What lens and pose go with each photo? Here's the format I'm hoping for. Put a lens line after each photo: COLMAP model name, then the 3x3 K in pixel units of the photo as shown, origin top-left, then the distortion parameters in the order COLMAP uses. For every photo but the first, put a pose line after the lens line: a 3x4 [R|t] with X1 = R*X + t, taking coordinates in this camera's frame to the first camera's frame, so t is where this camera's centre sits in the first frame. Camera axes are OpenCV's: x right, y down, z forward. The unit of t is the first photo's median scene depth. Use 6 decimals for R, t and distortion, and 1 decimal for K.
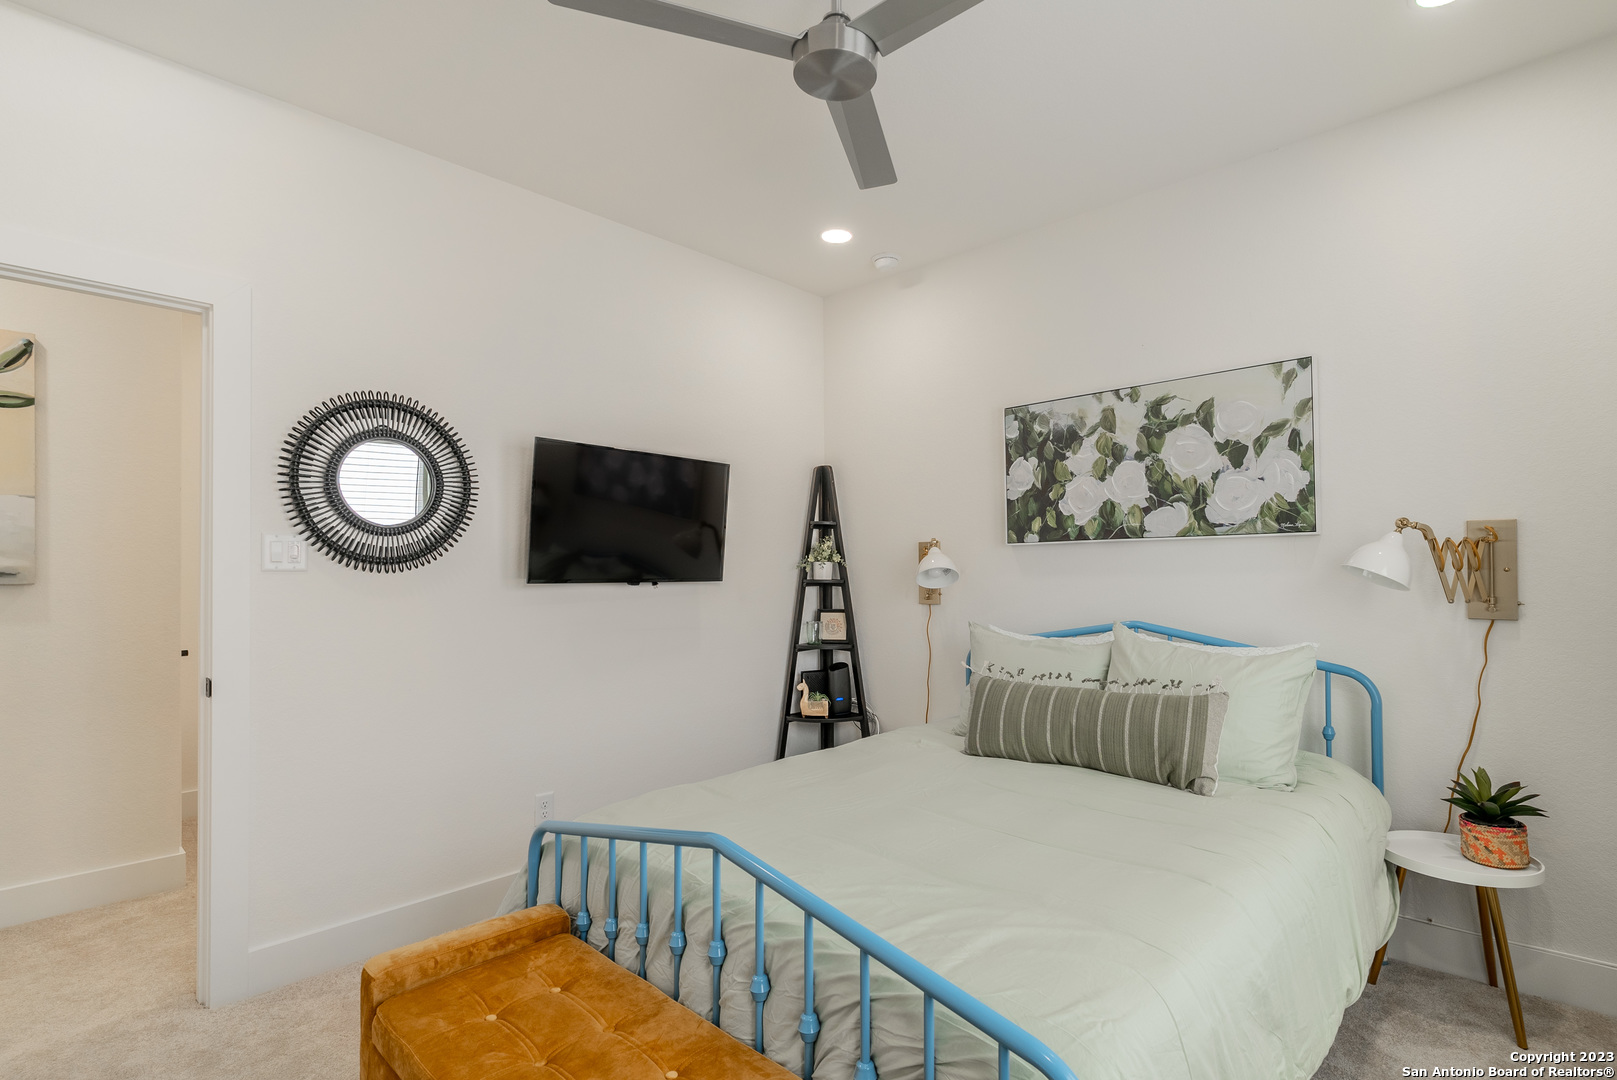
lens RADIAL K [[746.0, 0, 813.5], [0, 746.0, 556.8], [0, 0, 1]] dist [0.000847, 0.000062]
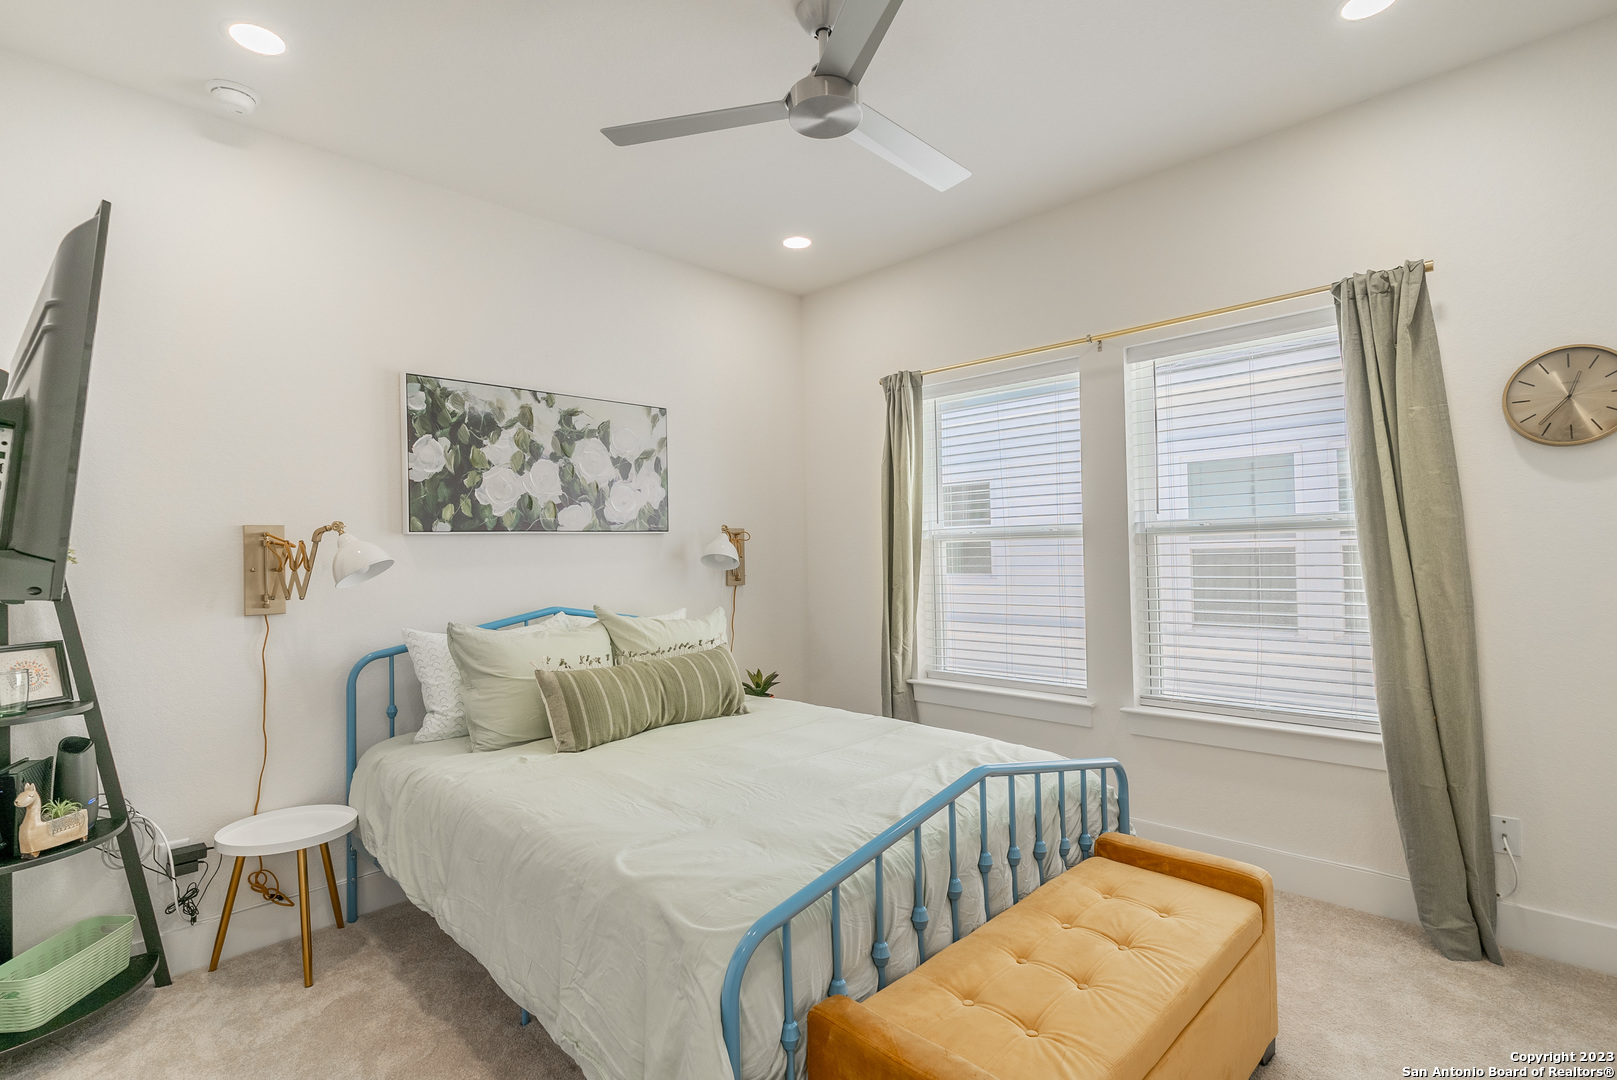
lens RADIAL K [[780.3, 0, 790.6], [0, 780.3, 531.7], [0, 0, 1]] dist [0.002359, -0.000100]
pose [[0.046745, 0.028865, 0.998490, -0.684470], [-0.000014, 0.999582, -0.028896, 0.008586], [-0.998907, 0.001337, 0.046726, 0.587761]]
